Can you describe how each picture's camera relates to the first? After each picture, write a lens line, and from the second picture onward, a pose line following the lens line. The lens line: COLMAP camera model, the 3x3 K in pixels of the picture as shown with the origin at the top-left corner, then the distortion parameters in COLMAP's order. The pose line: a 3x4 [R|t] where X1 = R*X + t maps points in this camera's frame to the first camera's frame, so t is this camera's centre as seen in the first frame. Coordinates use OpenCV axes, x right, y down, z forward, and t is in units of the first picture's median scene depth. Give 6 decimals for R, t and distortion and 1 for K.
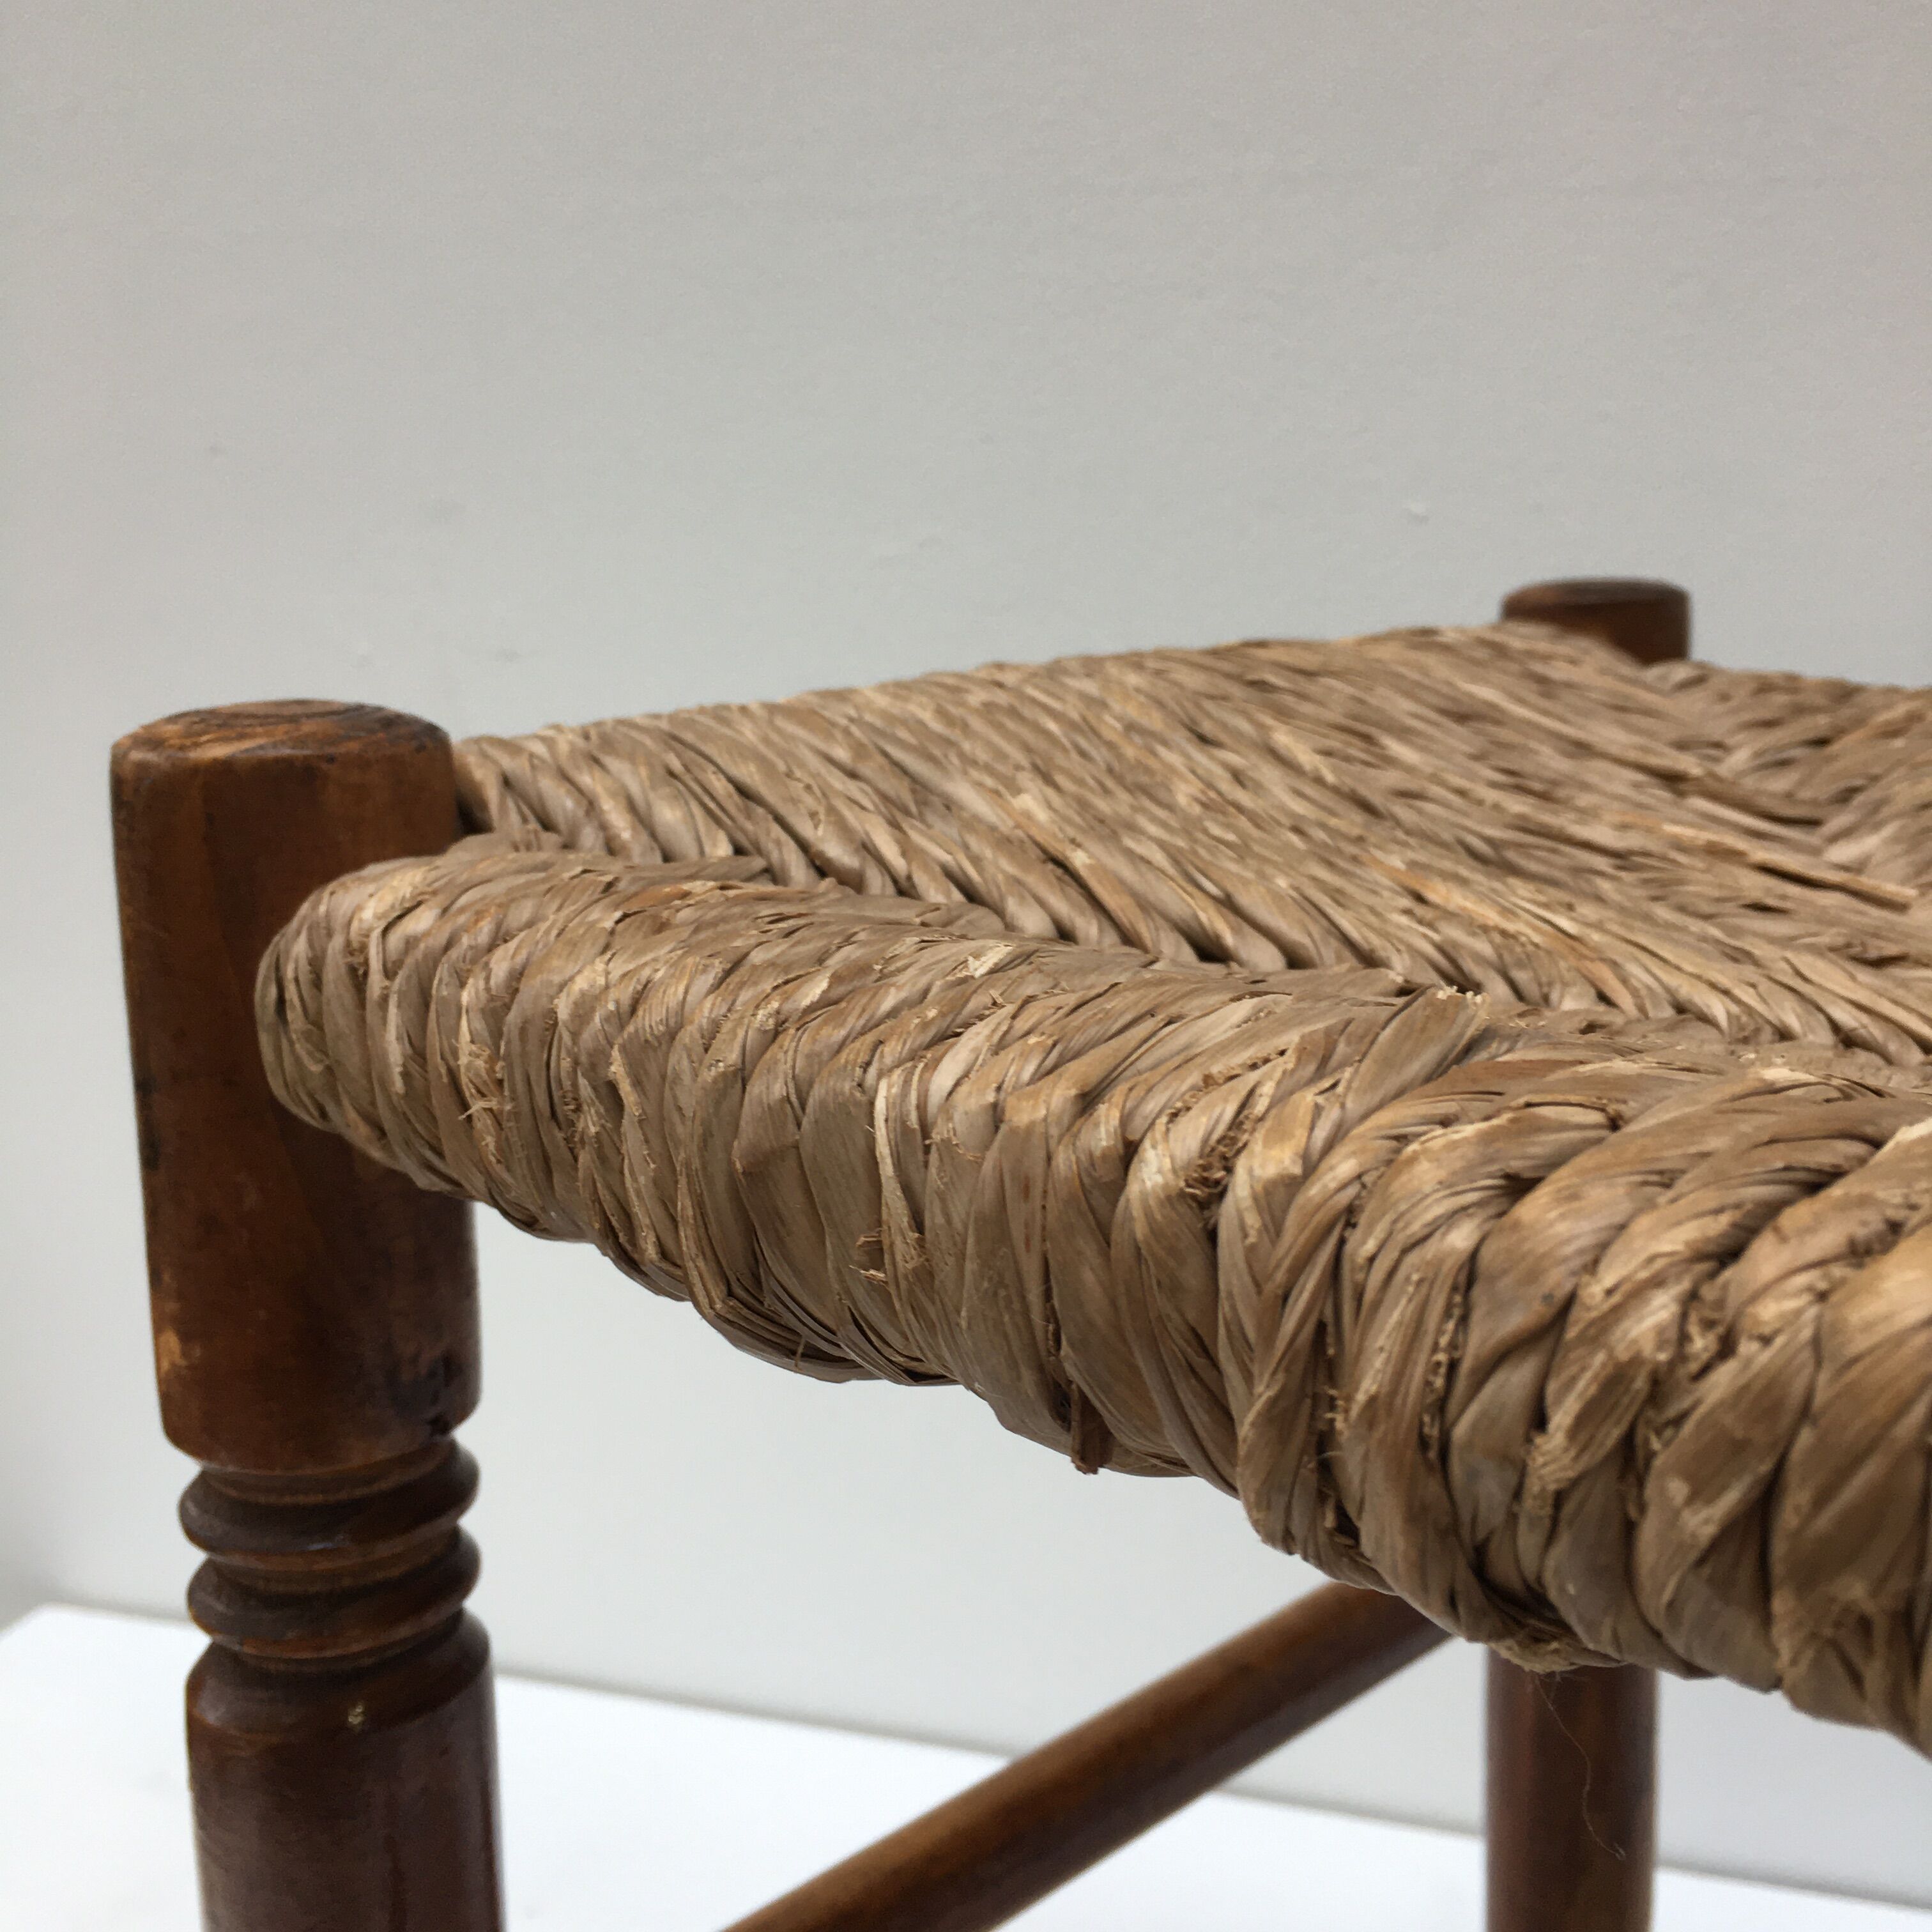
lens RADIAL K [[2264.3, 0, 1002.3], [0, 2264.3, 961.9], [0, 0, 1]] dist [0.089549, -0.113638]
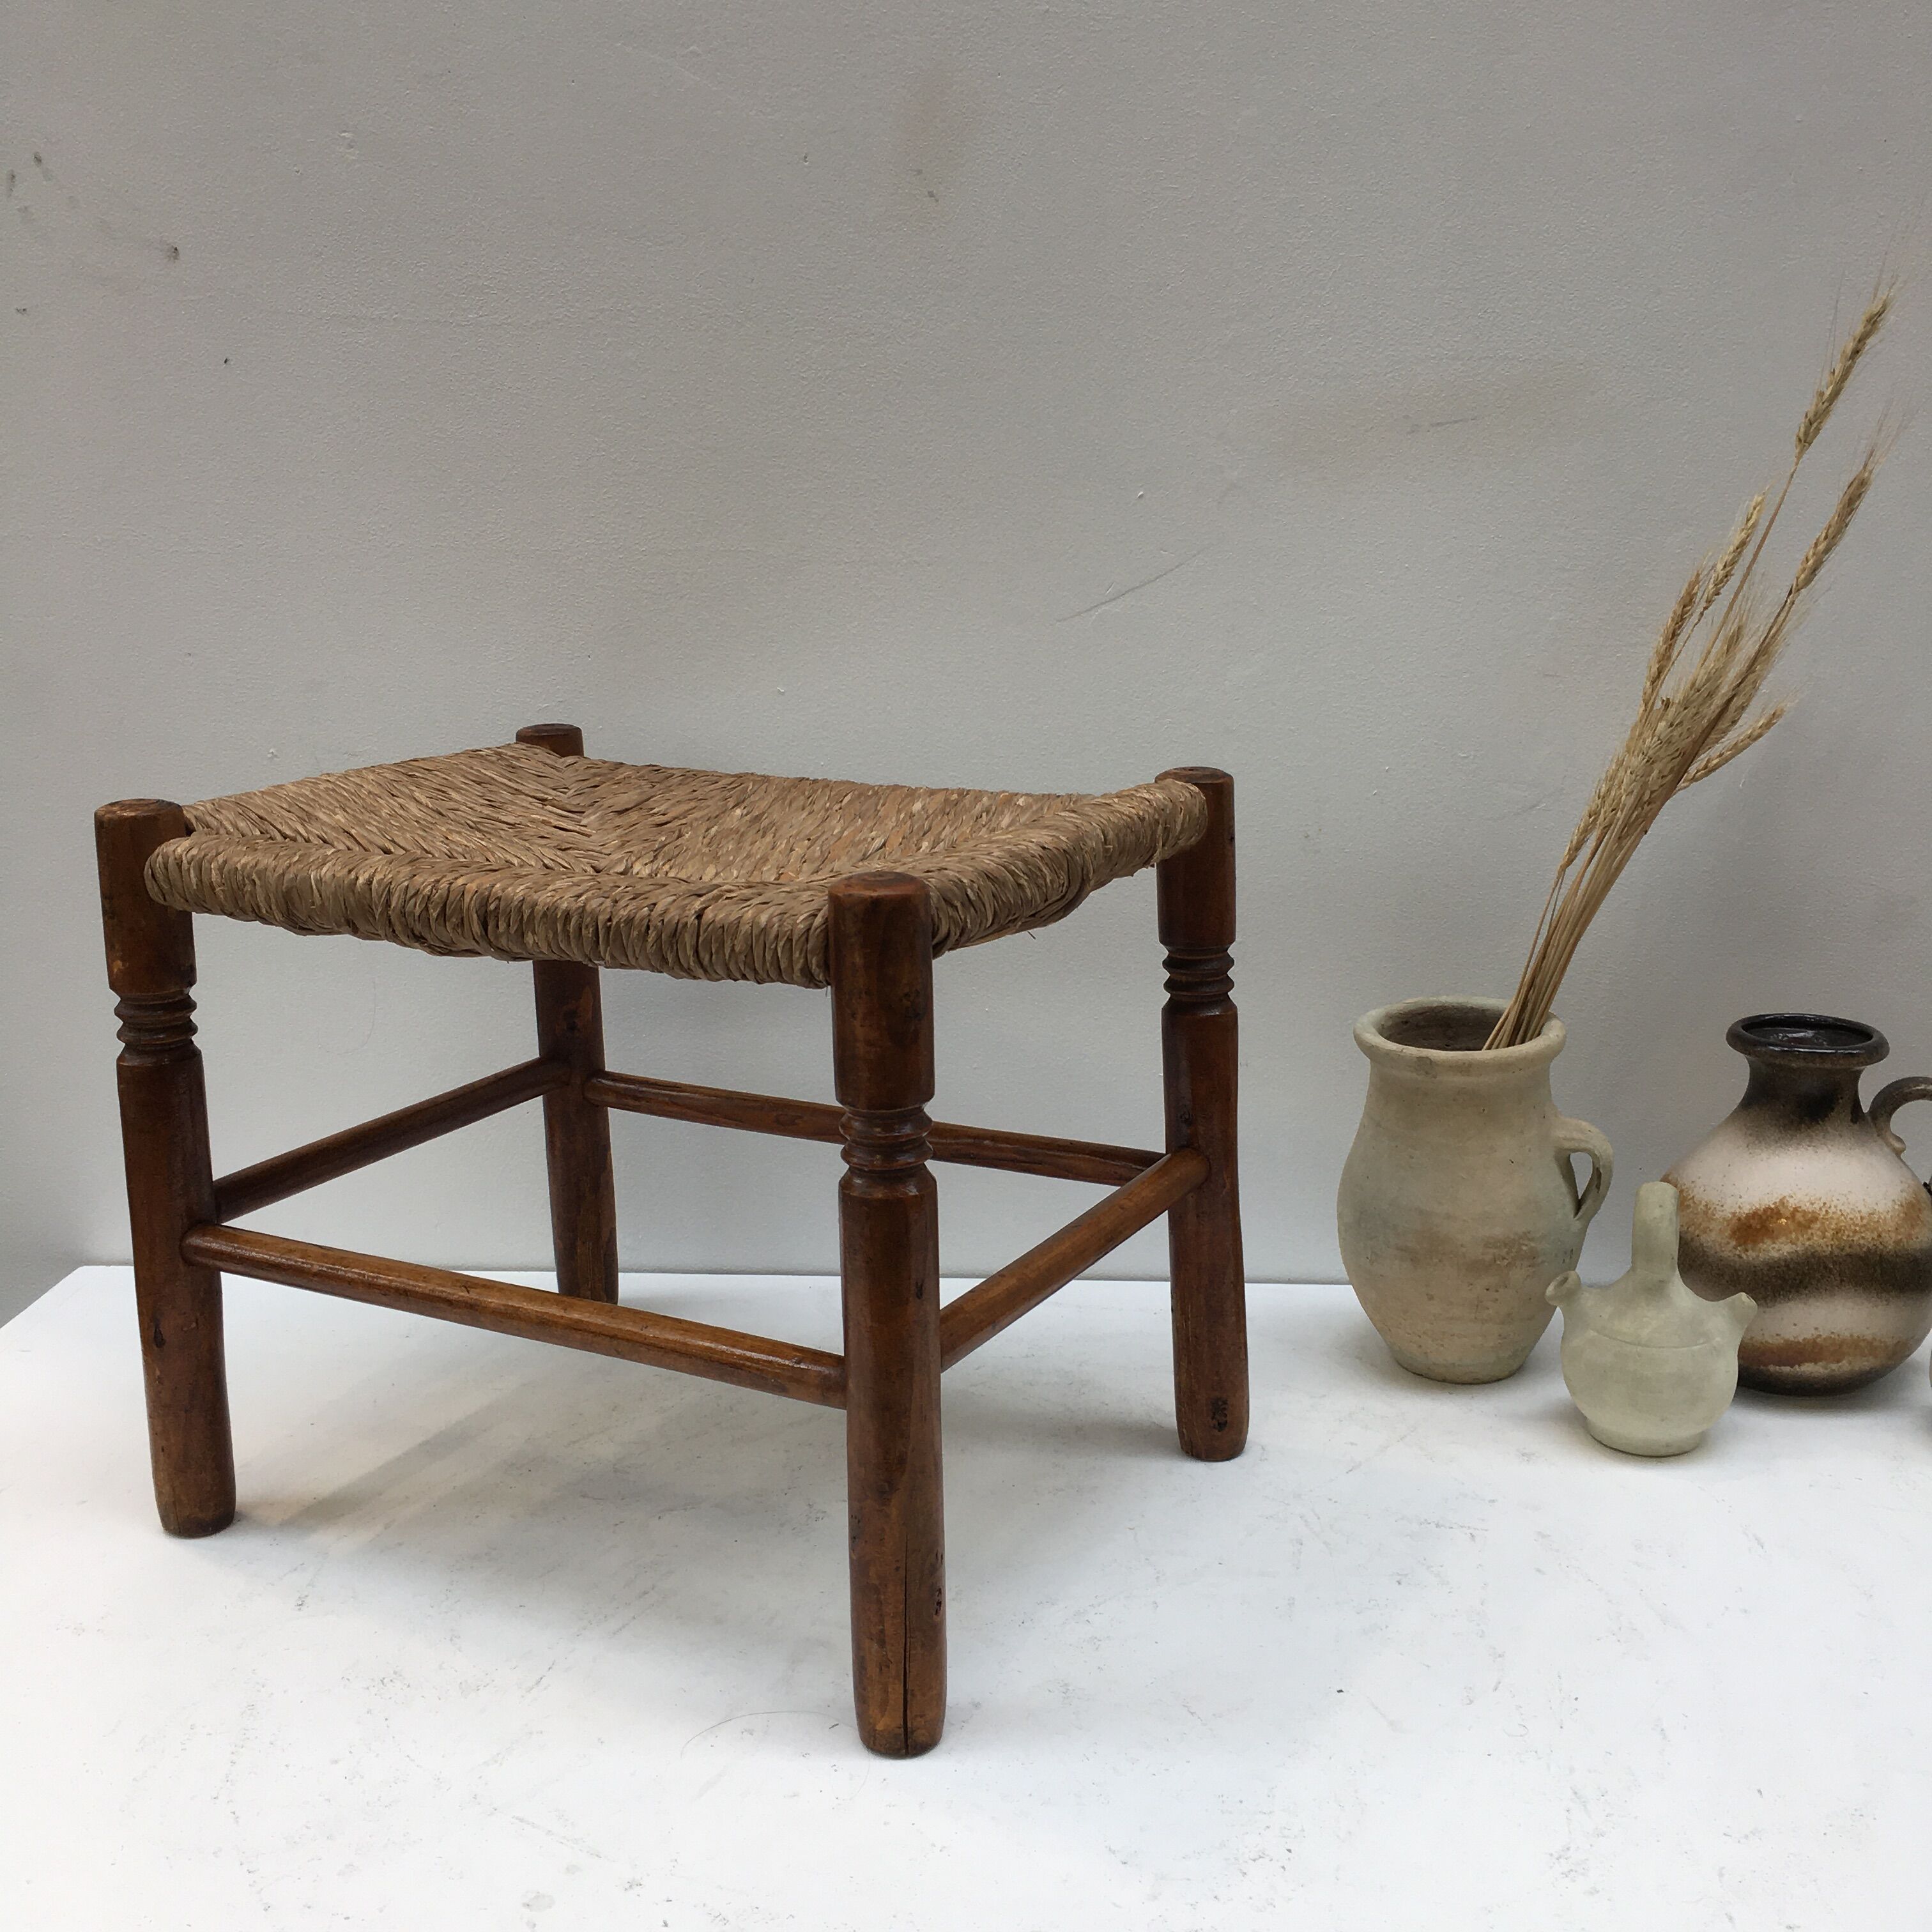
lens RADIAL K [[2264.3, 0, 1002.3], [0, 2264.3, 961.9], [0, 0, 1]] dist [0.089549, -0.113638]
pose [[0.959214, -0.059010, 0.276454, 0.007227], [0.054871, 0.998236, 0.022690, 0.151976], [-0.277305, -0.006595, 0.960759, -3.097524]]
